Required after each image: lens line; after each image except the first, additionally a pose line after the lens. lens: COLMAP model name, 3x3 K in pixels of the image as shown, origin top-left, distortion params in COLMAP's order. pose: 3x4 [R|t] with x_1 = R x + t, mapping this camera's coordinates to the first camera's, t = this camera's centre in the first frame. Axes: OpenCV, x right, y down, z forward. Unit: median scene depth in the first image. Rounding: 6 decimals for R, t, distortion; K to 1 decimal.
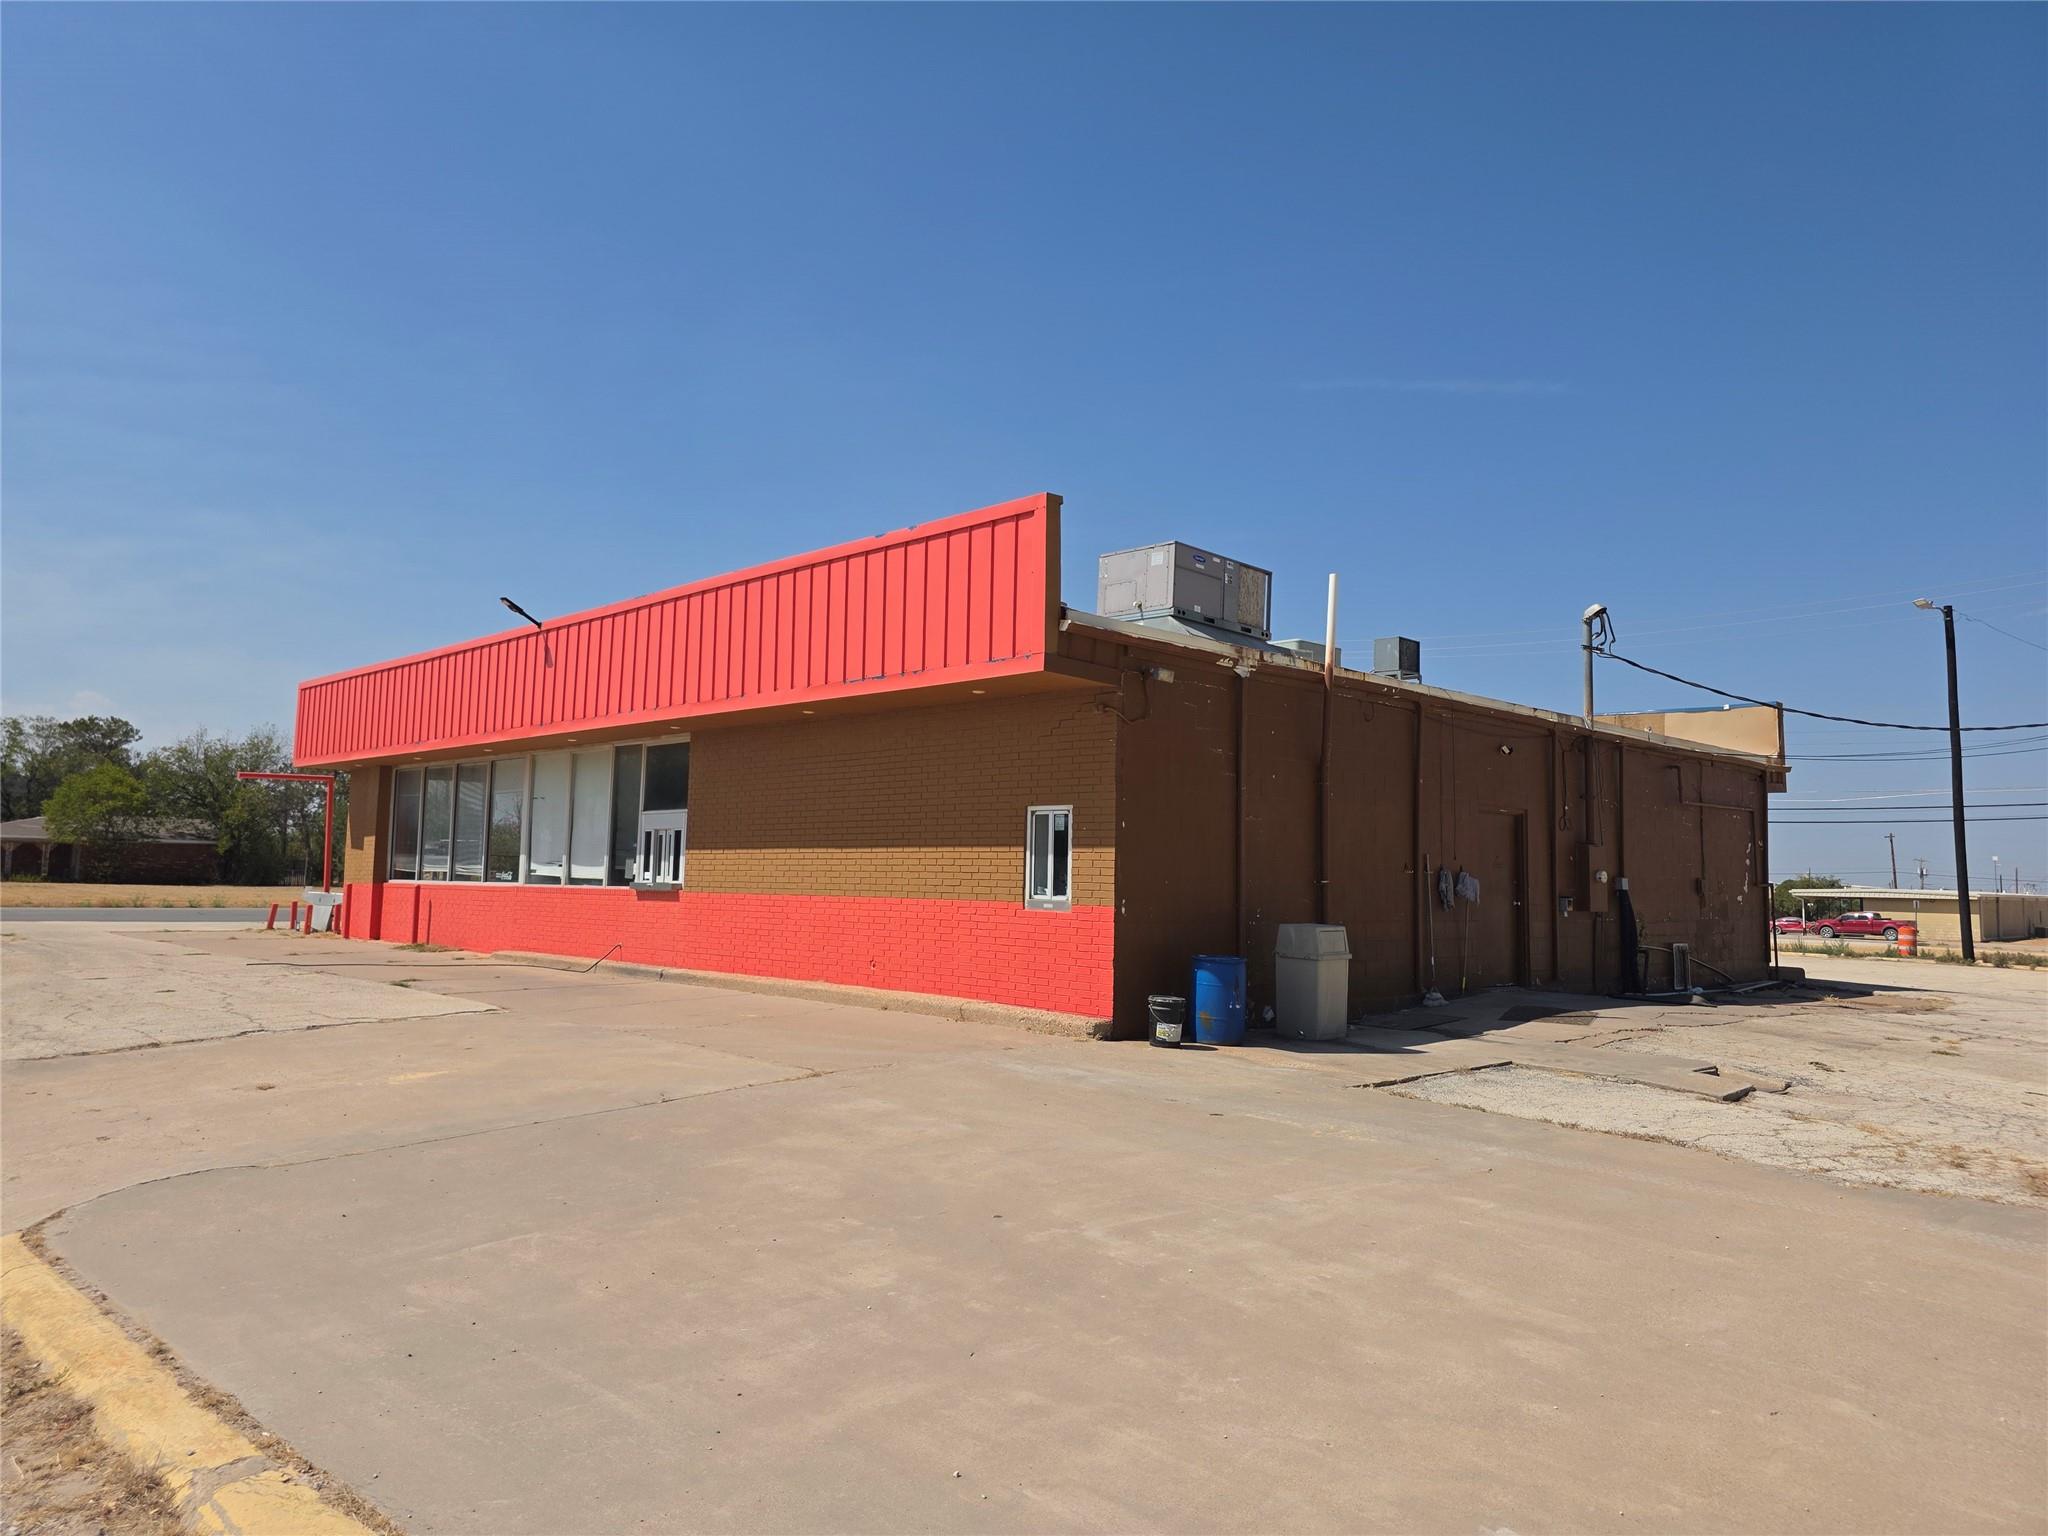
lens RADIAL K [[1385.7, 0, 1002.5], [0, 1385.7, 742.0], [0, 0, 1]] dist [0.057716, -0.047612]
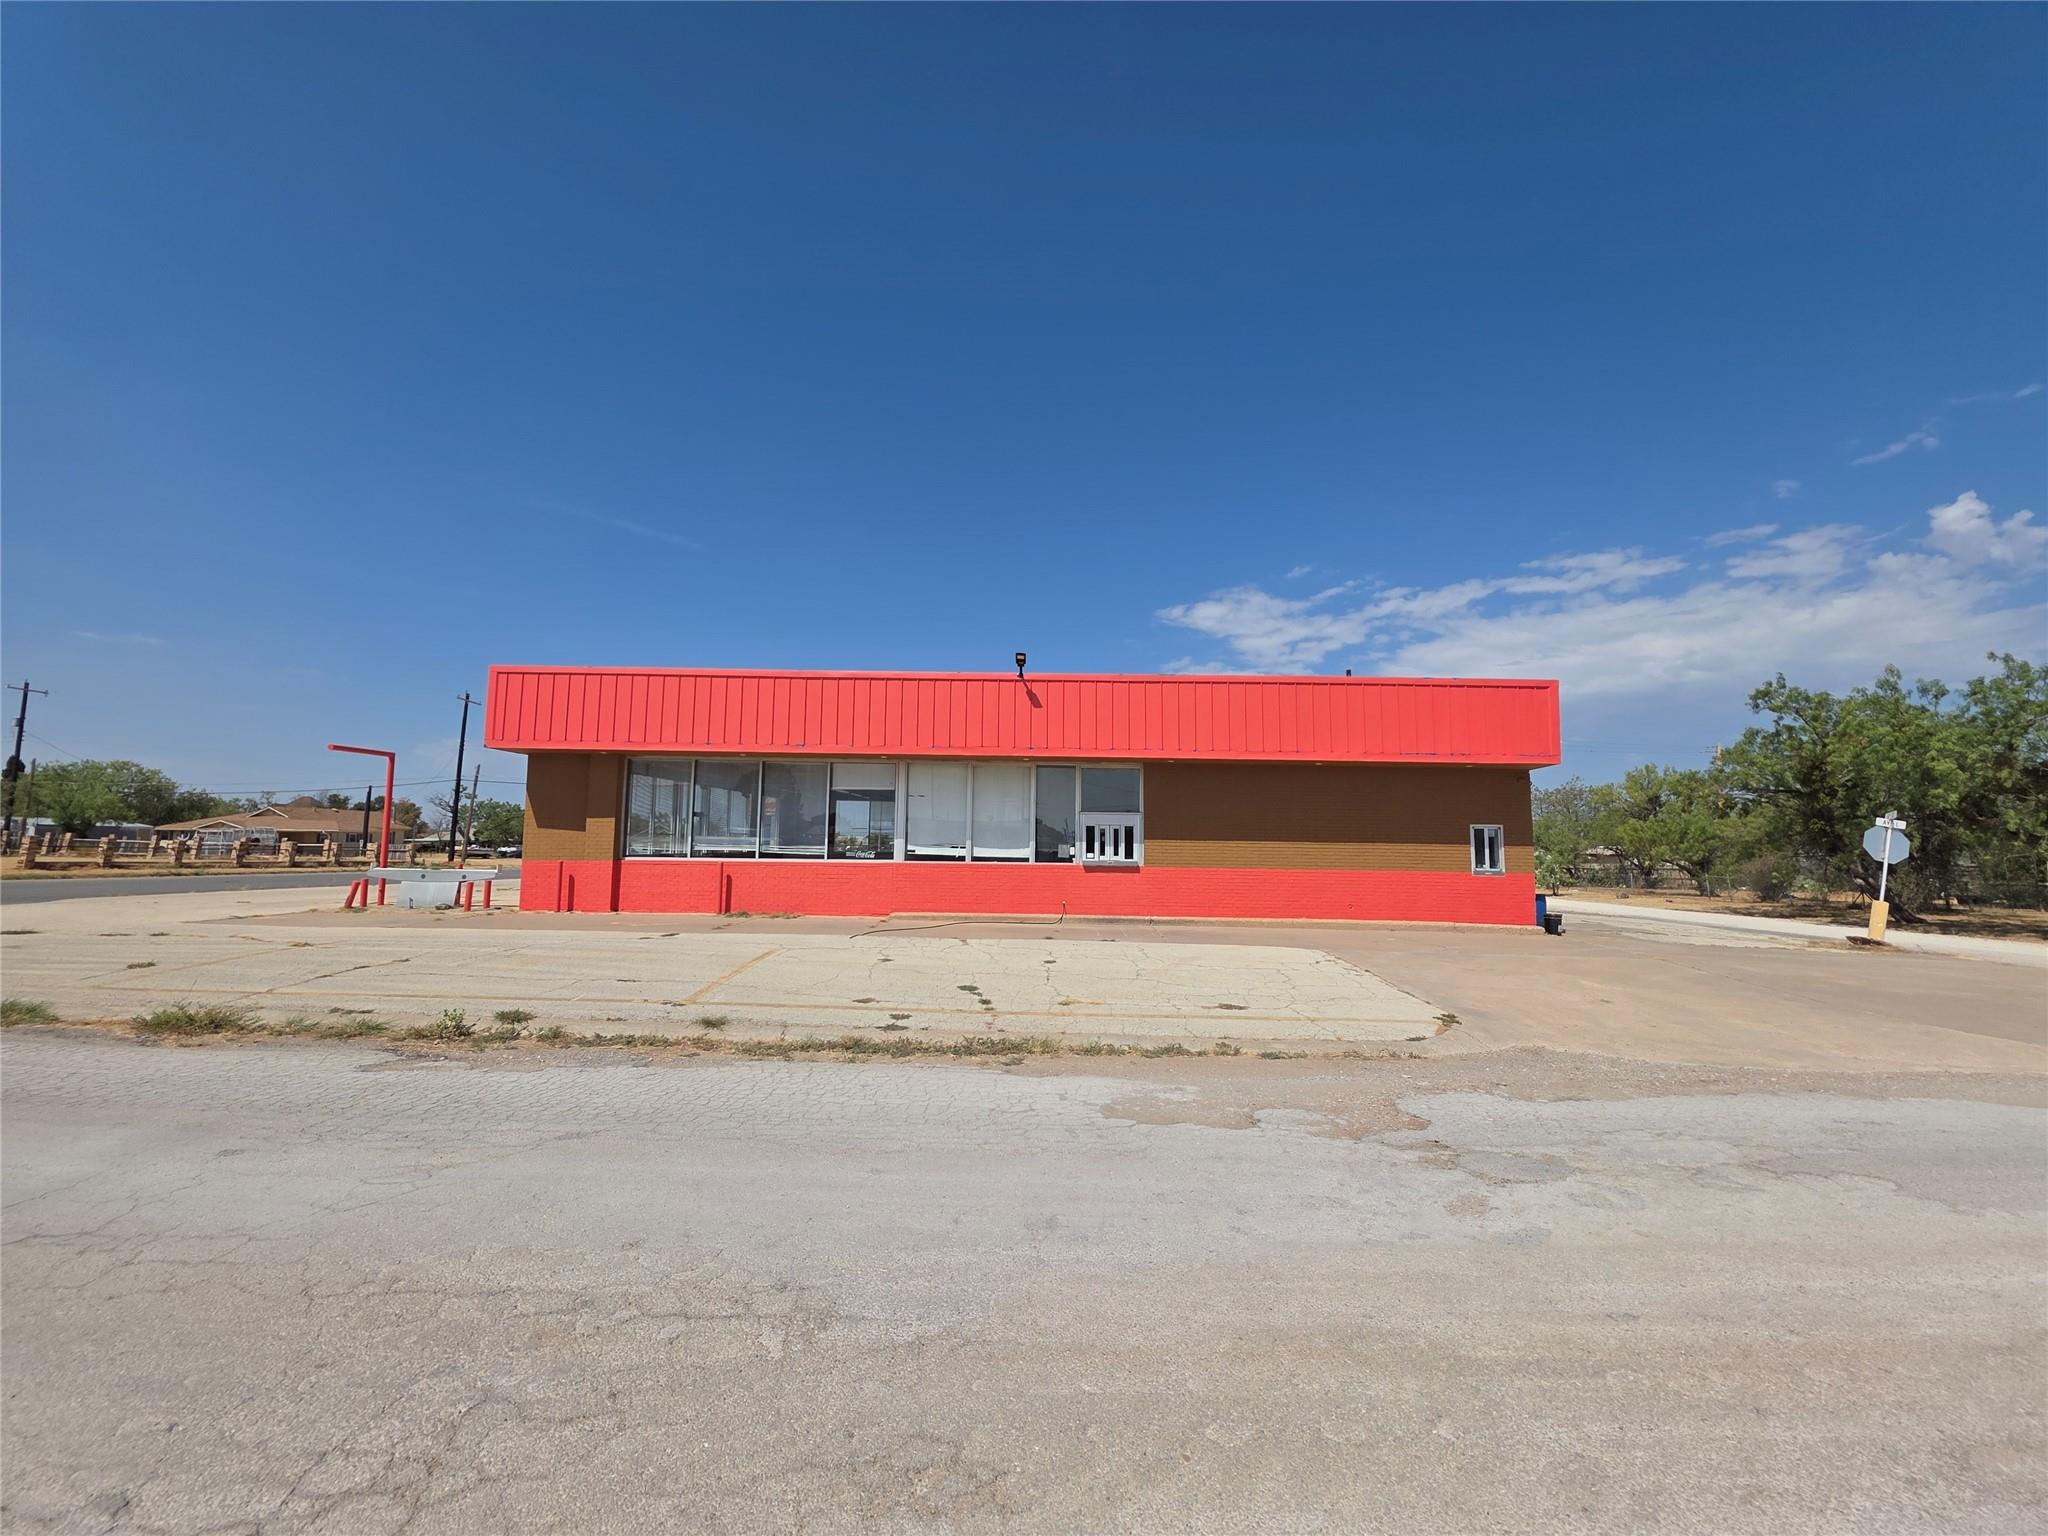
lens RADIAL K [[815.9, 0, 1020.0], [0, 815.9, 769.4], [0, 0, 1]] dist [0.019705, -0.010446]
pose [[0.709906, 0.056527, 0.702025, -0.924023], [-0.071817, 0.997388, -0.007685, 0.016439], [-0.700625, -0.044962, 0.712111, 0.438046]]
